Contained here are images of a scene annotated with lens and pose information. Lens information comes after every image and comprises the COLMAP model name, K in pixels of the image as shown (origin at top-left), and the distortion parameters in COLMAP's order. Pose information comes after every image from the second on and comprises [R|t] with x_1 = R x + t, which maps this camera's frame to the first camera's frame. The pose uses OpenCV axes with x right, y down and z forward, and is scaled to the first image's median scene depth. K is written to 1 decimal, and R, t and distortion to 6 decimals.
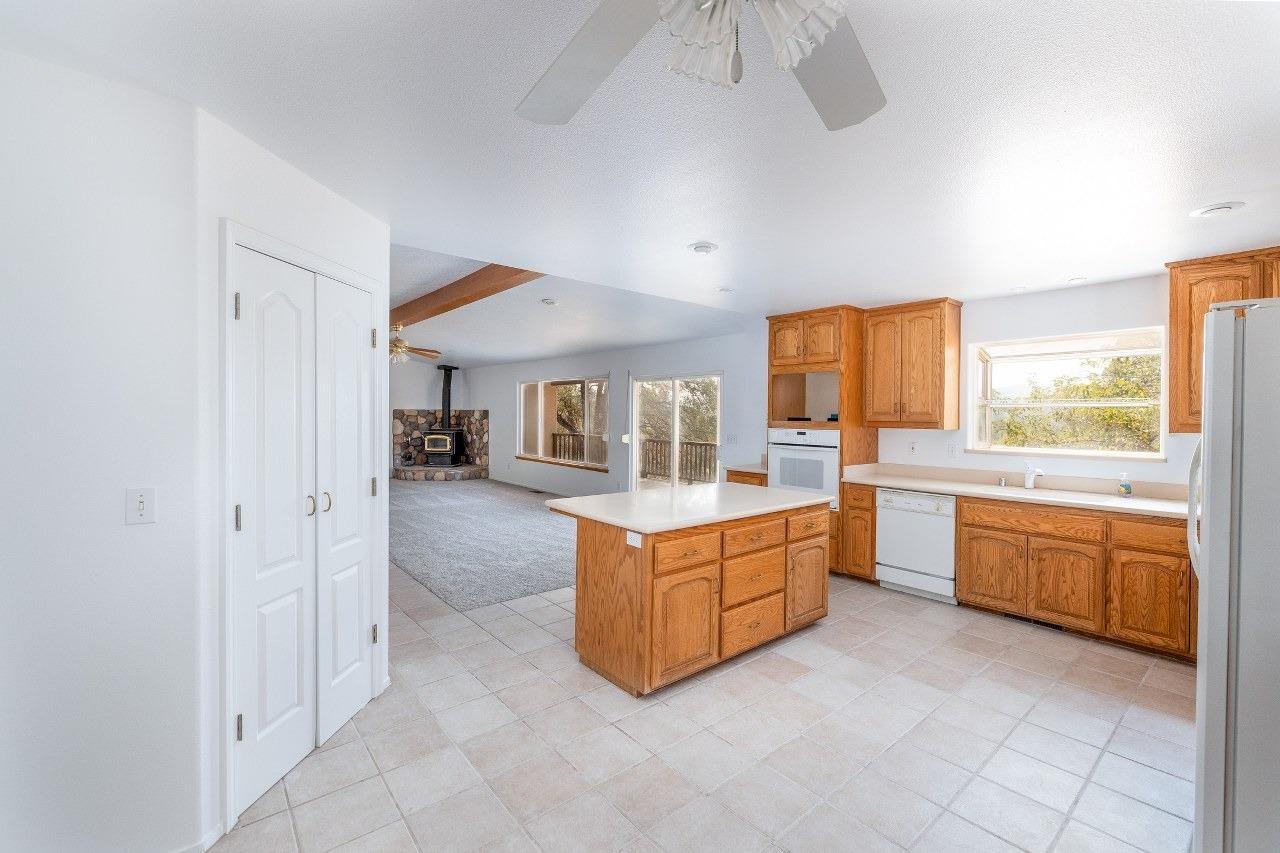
lens RADIAL K [[543.5, 0, 645.8], [0, 543.5, 419.2], [0, 0, 1]] dist [-0.002090, -0.000159]
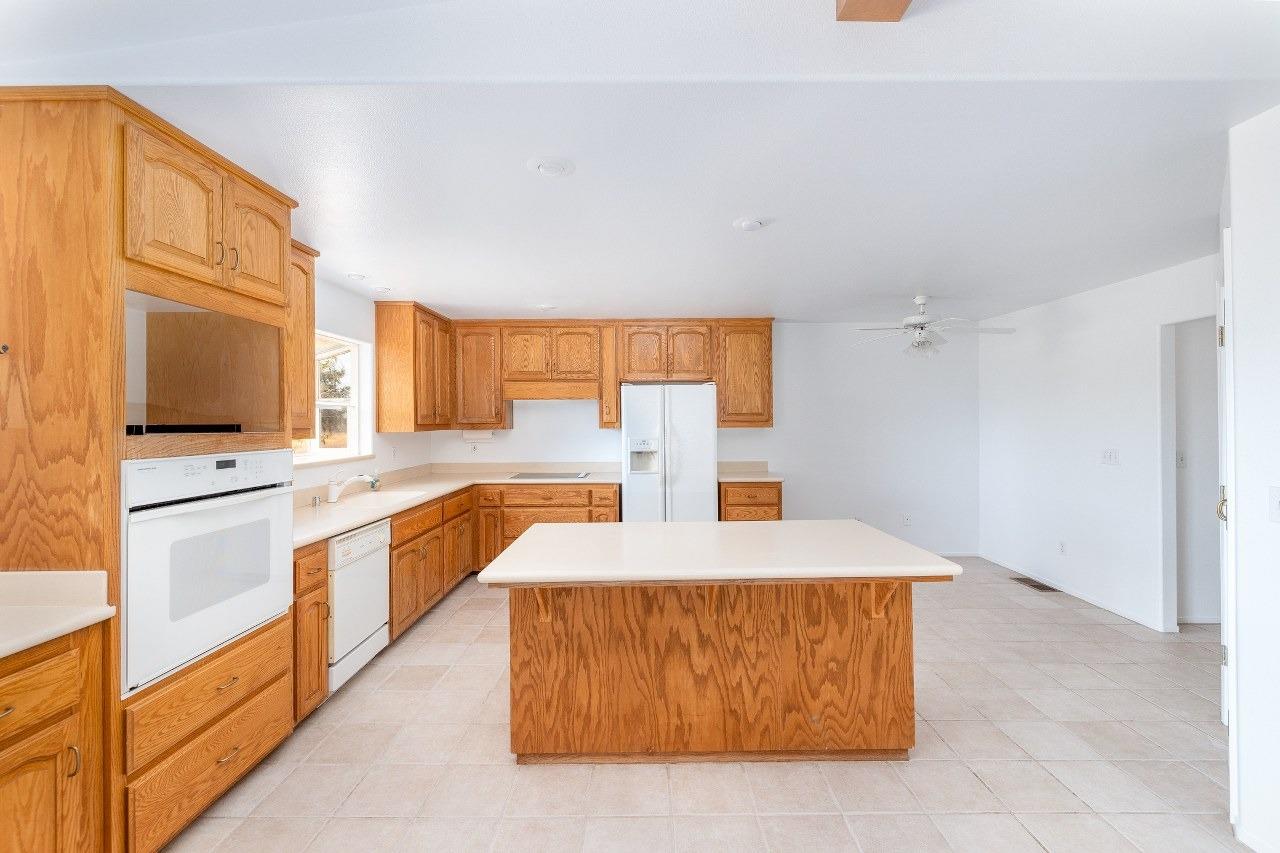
lens RADIAL K [[543.5, 0, 645.8], [0, 543.5, 419.2], [0, 0, 1]] dist [-0.002090, -0.000159]
pose [[-0.758891, 0.002933, 0.651211, -0.086054], [0.007348, 0.999965, 0.004059, -0.002512], [-0.651176, 0.007866, -0.758886, 0.464930]]
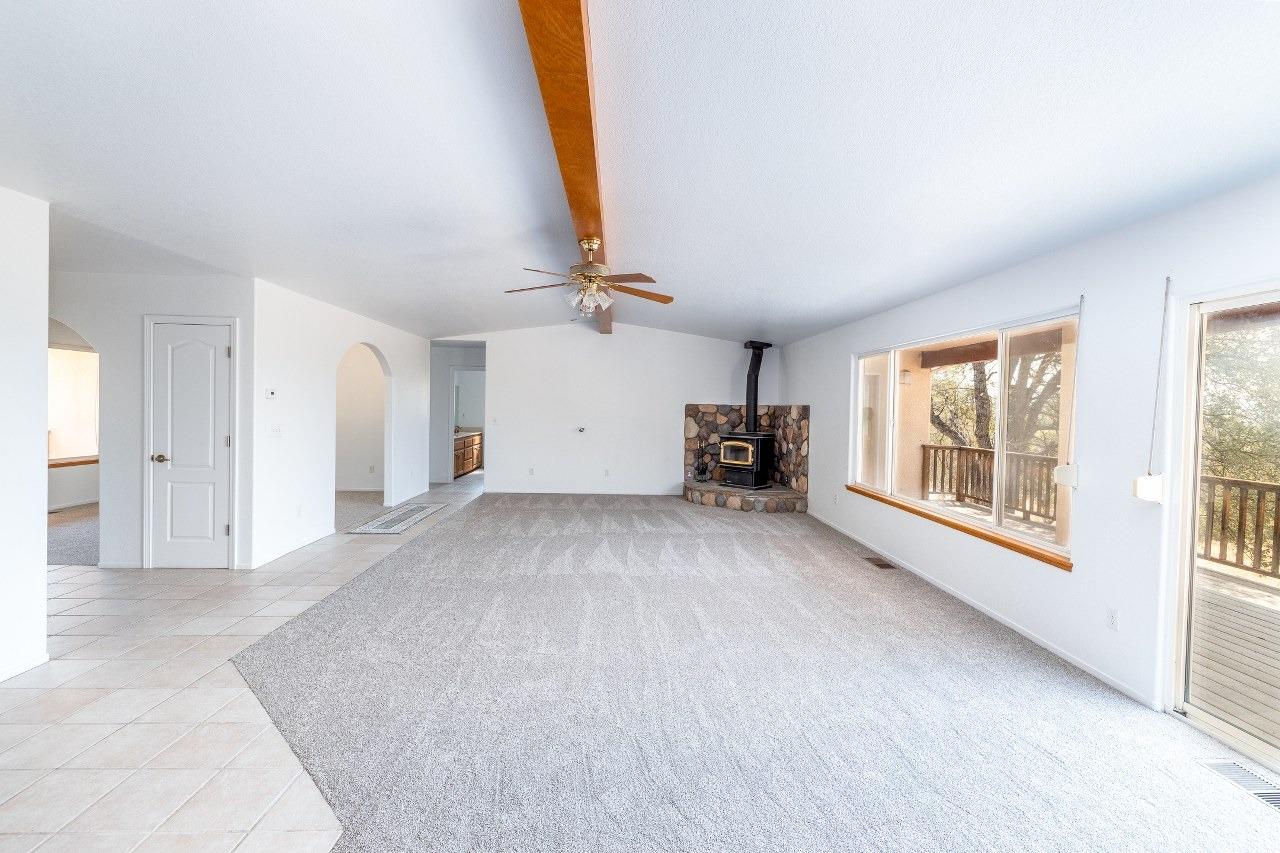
lens RADIAL K [[543.5, 0, 645.8], [0, 543.5, 419.2], [0, 0, 1]] dist [-0.002090, -0.000159]
pose [[0.795067, 0.019987, -0.606192, -0.055233], [-0.019526, 0.999782, 0.007355, -0.001837], [0.606207, 0.005989, 0.795284, 0.371704]]
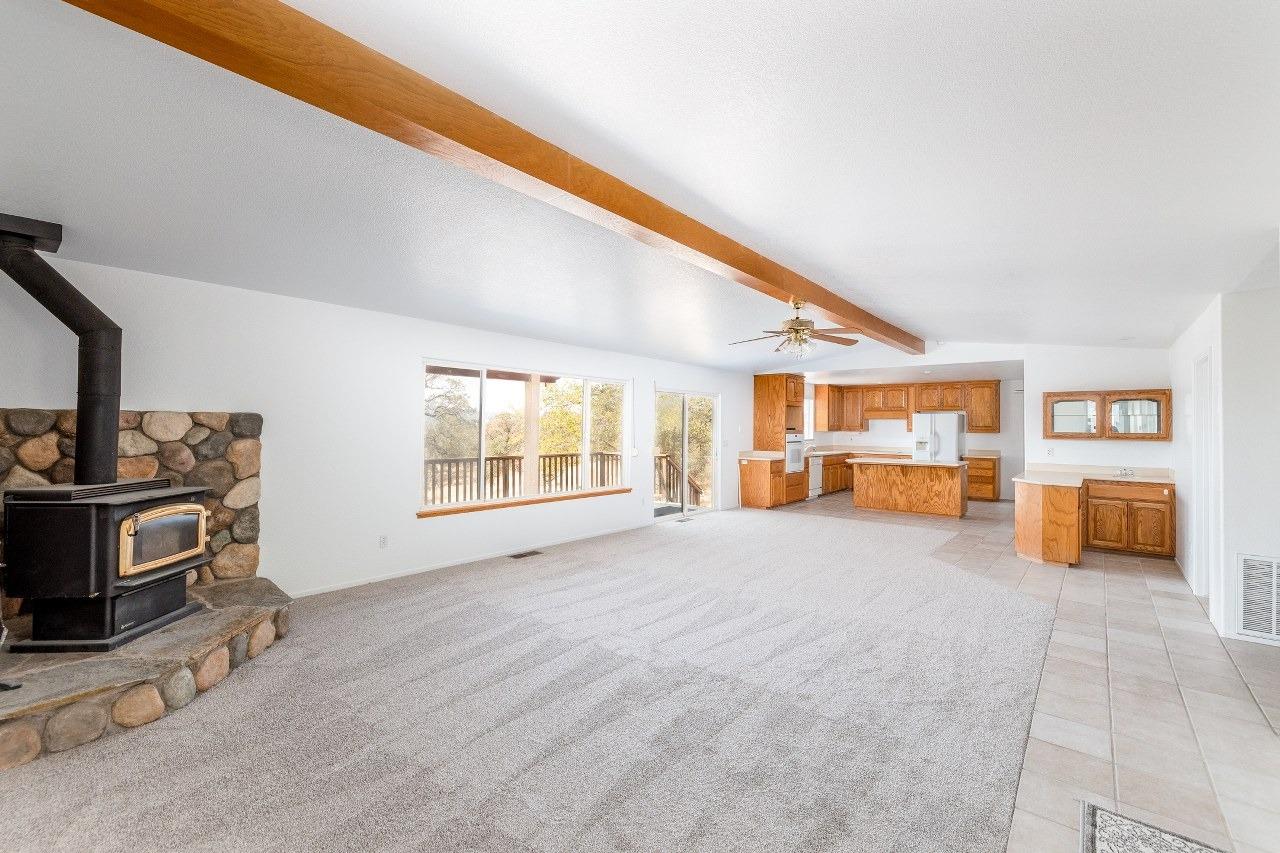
lens RADIAL K [[543.5, 0, 645.8], [0, 543.5, 419.2], [0, 0, 1]] dist [-0.002090, -0.000159]
pose [[-0.165924, 0.003355, 0.986133, -0.680631], [-0.001148, 0.999993, -0.003596, -0.012356], [-0.986138, -0.001728, -0.165919, 0.796870]]
